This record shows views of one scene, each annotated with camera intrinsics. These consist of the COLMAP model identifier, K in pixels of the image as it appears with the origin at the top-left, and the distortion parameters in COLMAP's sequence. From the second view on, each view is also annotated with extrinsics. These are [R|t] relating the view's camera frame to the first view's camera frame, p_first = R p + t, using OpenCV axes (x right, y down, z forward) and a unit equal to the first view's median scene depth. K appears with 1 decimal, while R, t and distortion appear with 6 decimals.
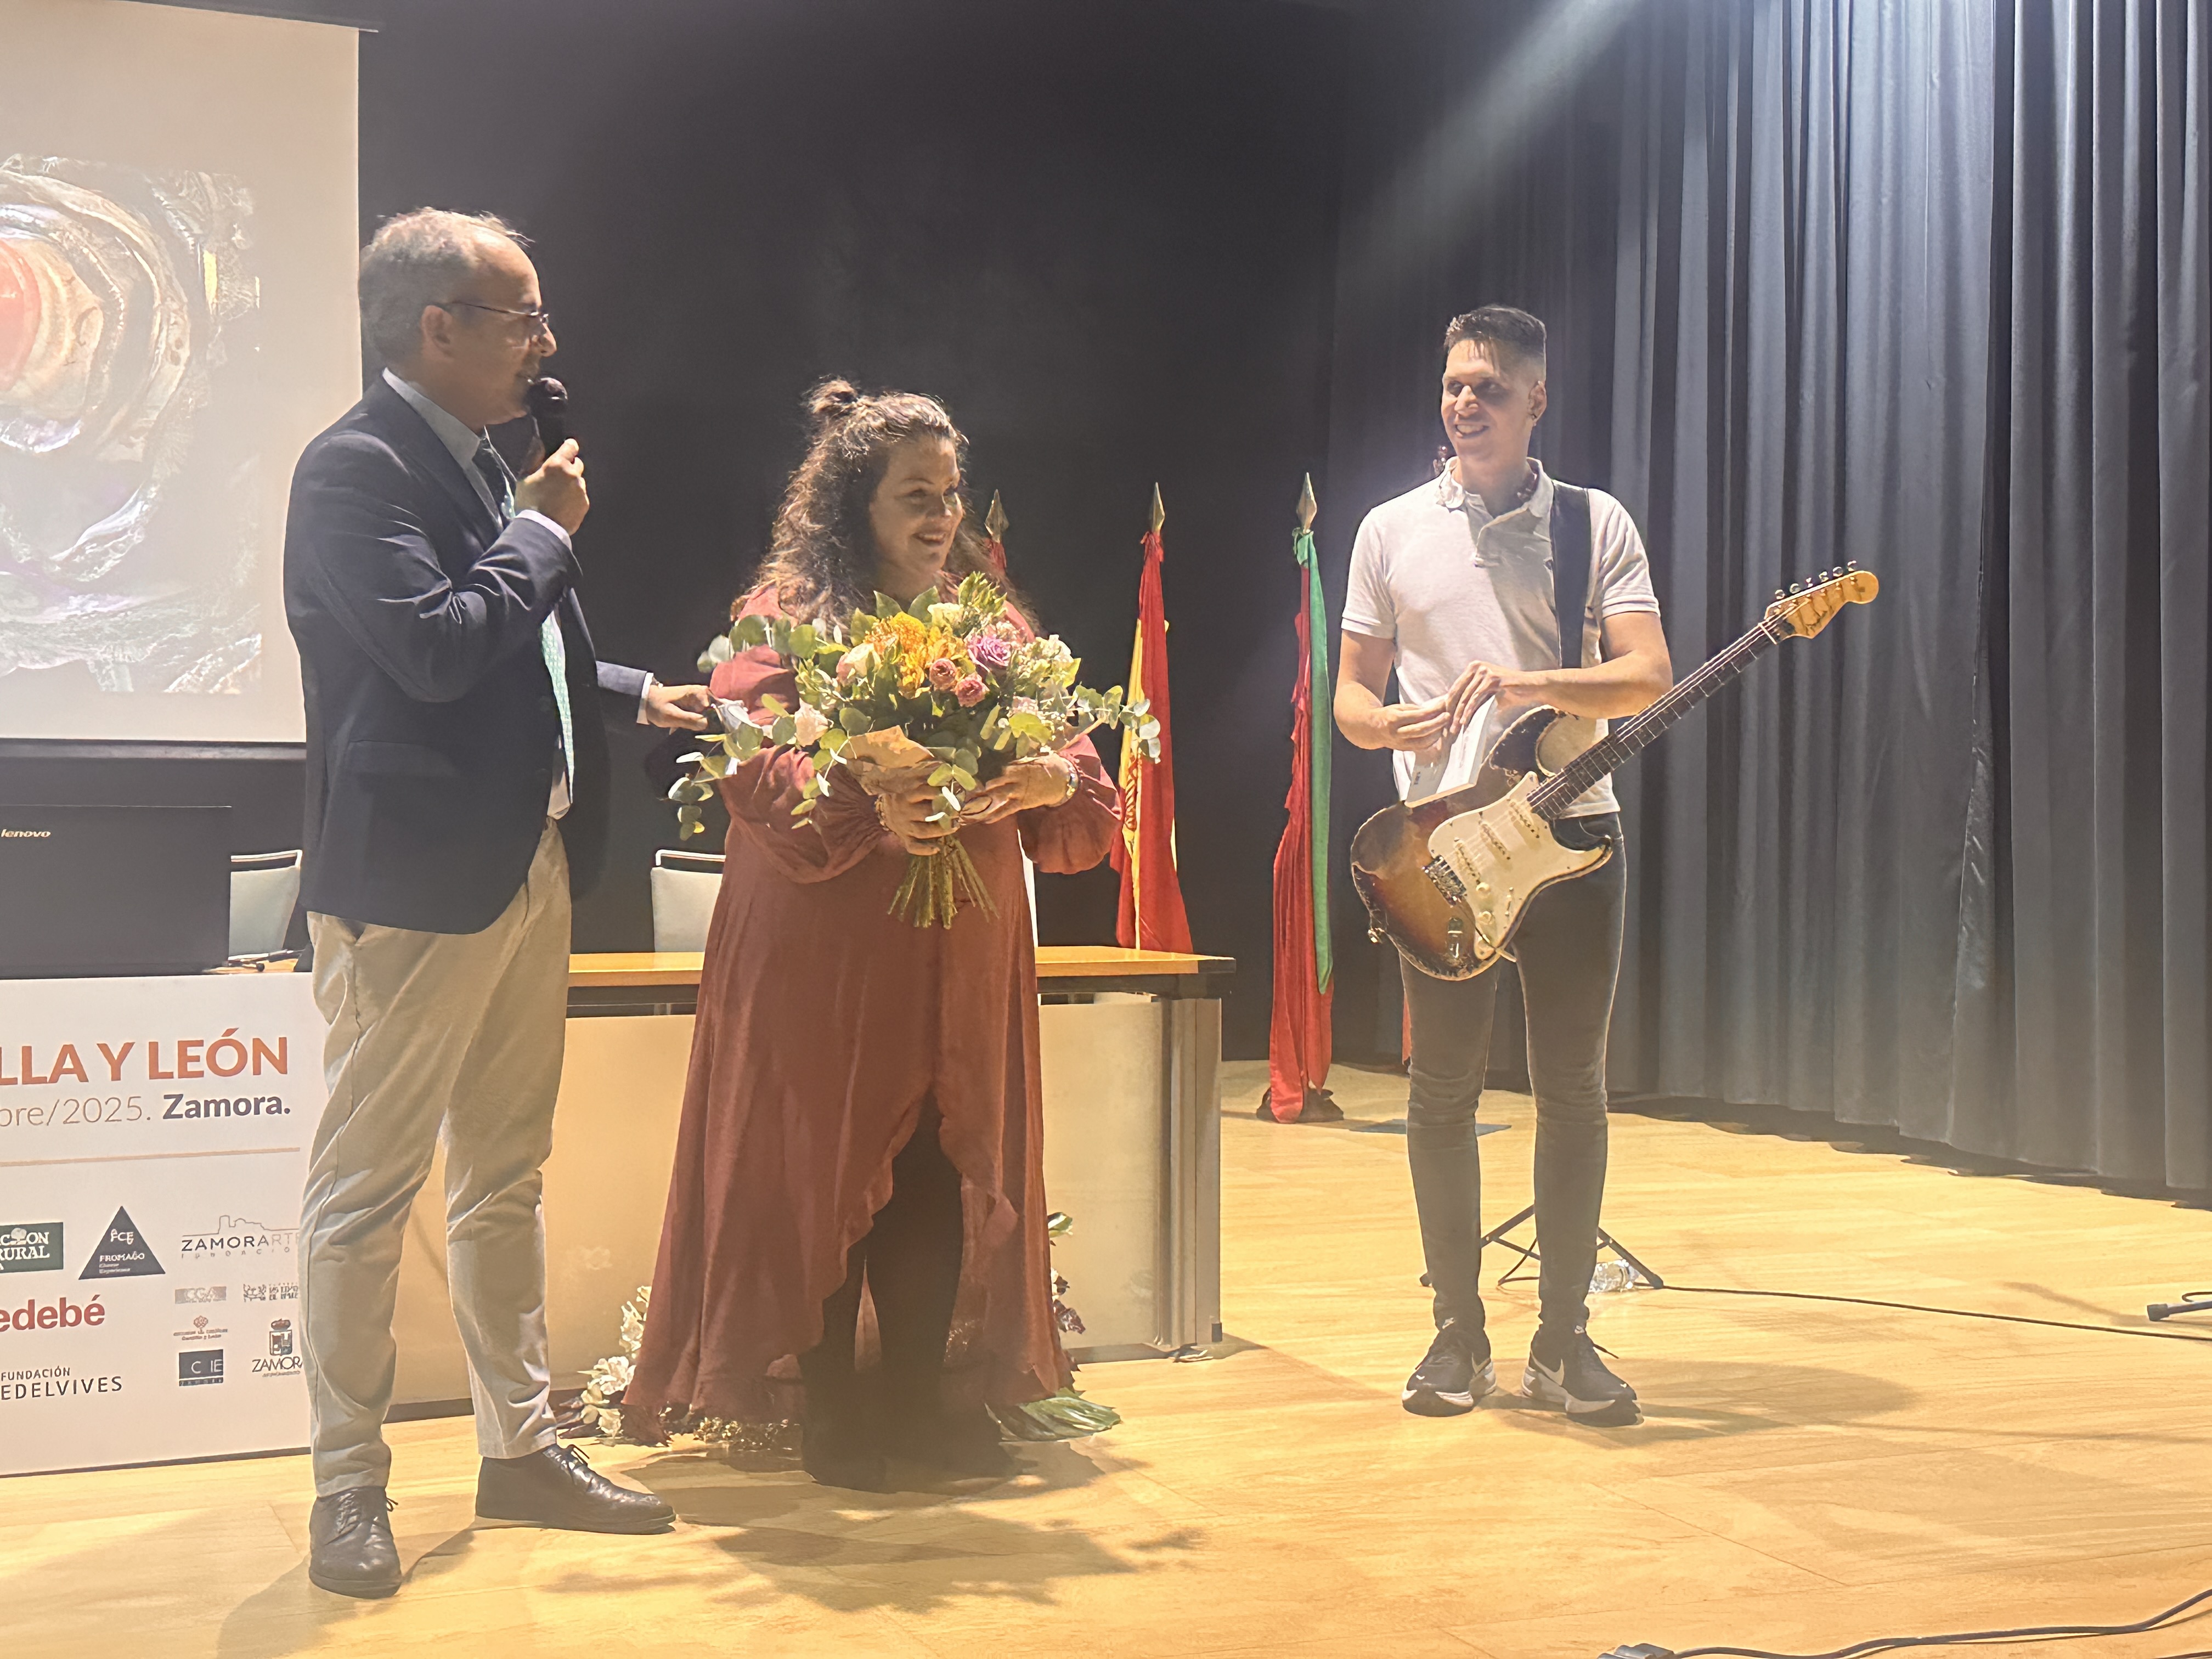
lens RADIAL K [[2963.7, 0, 1106.0], [0, 2963.7, 829.5], [0, 0, 1]] dist [0.287567, -0.769862]
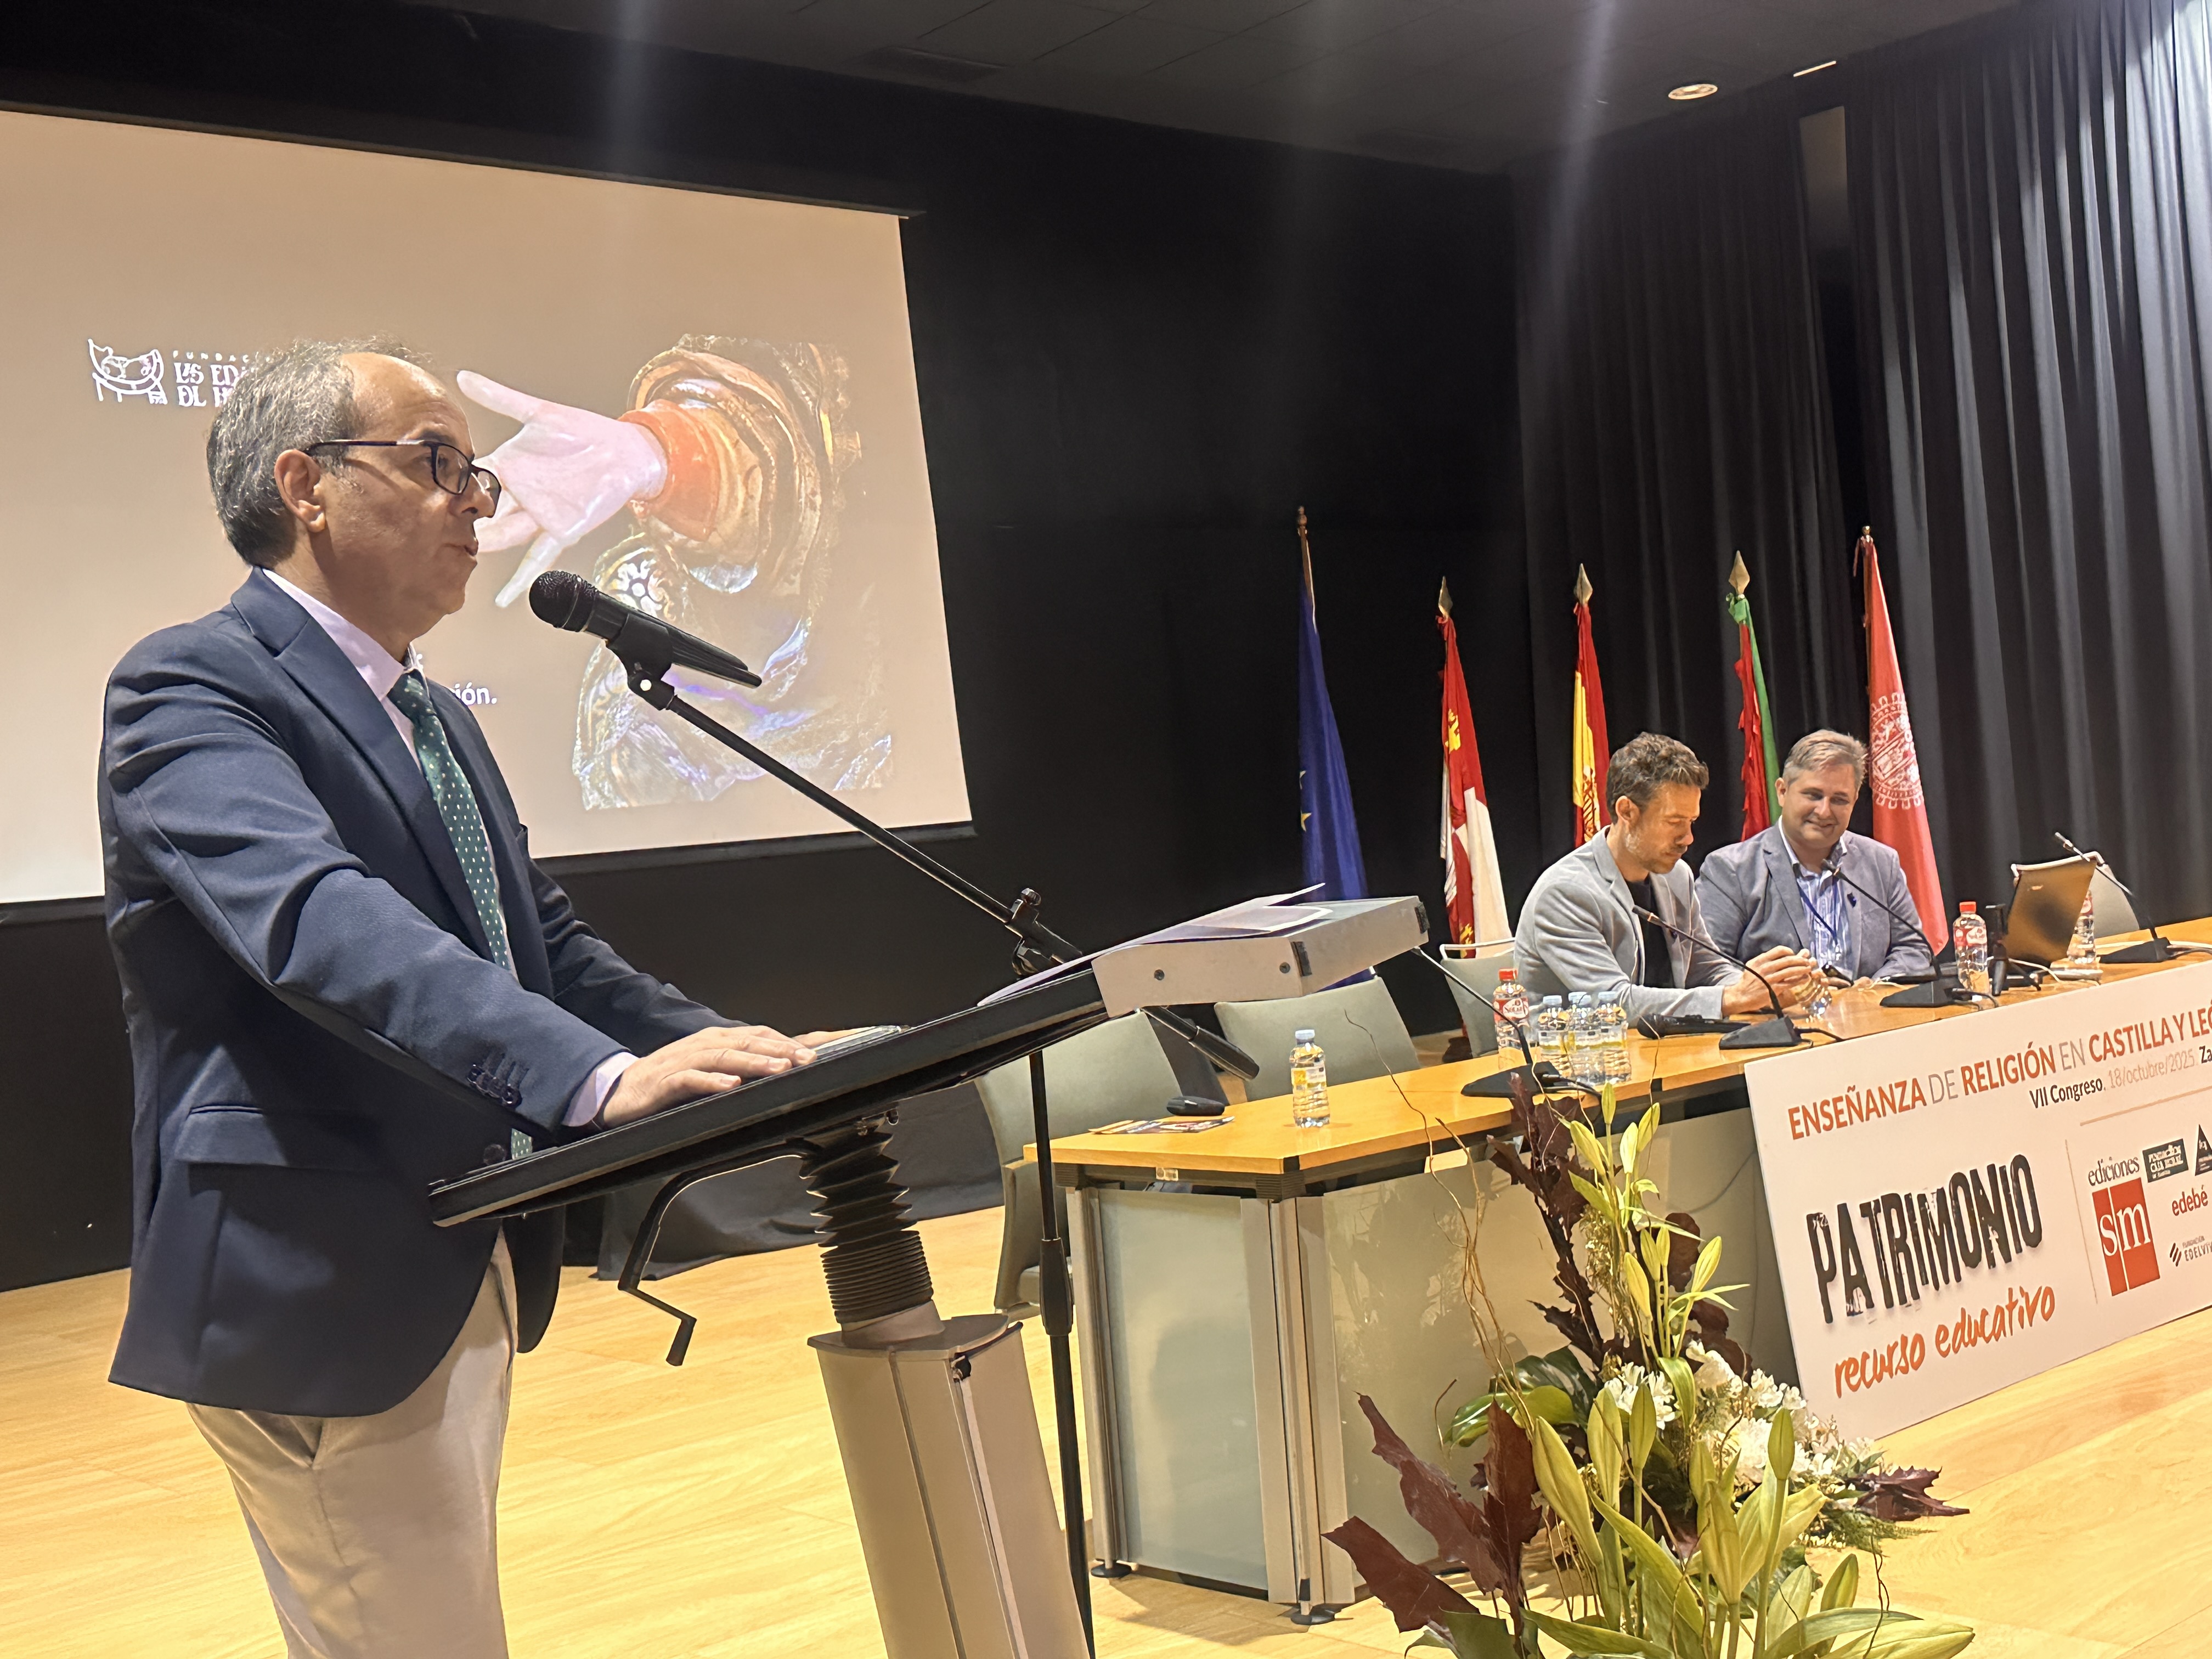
lens RADIAL K [[2722.2, 0, 1137.8], [0, 2722.2, 897.9], [0, 0, 1]] dist [0.145674, -0.288948]
pose [[0.942416, -0.089727, 0.322181, -0.552447], [0.082035, 0.995927, 0.037402, -0.034347], [-0.324225, -0.008818, 0.945939, -0.041279]]
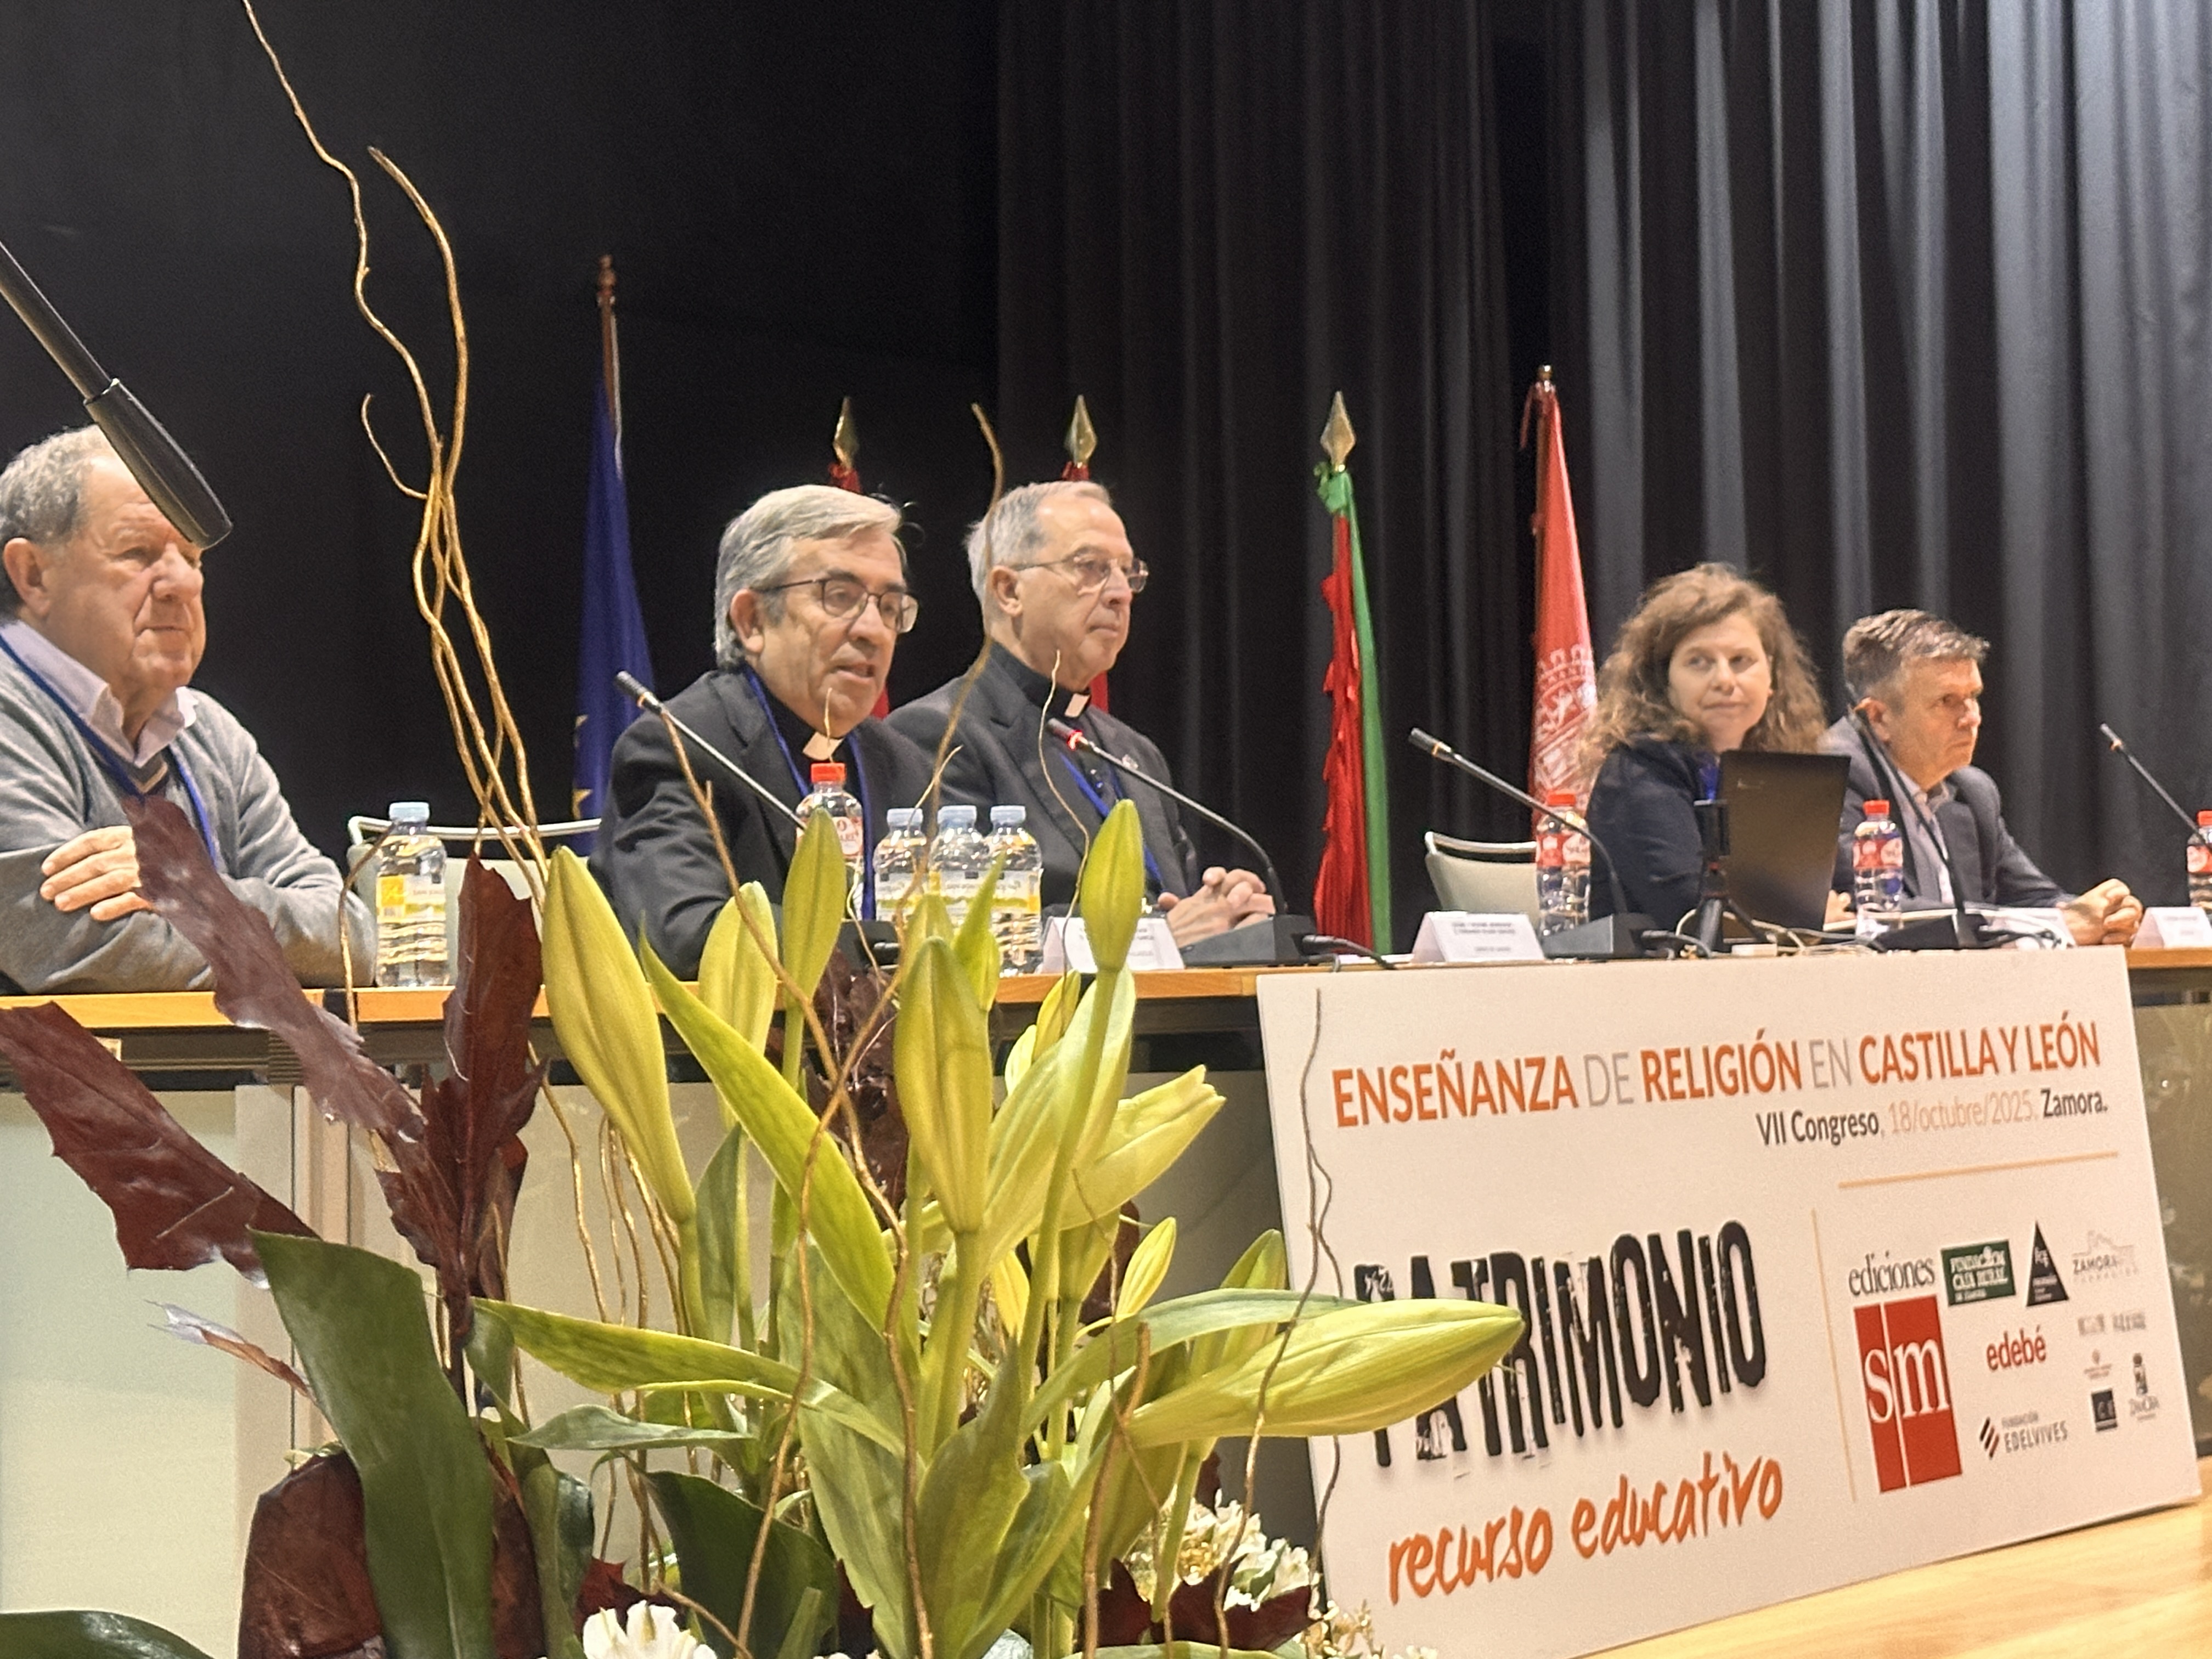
lens RADIAL K [[4432.3, 0, 1106.0], [0, 4432.3, 829.5], [0, 0, 1]] dist [0.114955, 0.401380]
pose [[0.881197, -0.006951, 0.472698, -0.511526], [0.020995, 0.999481, -0.024441, 0.018415], [-0.472283, 0.031462, 0.880886, 0.014071]]
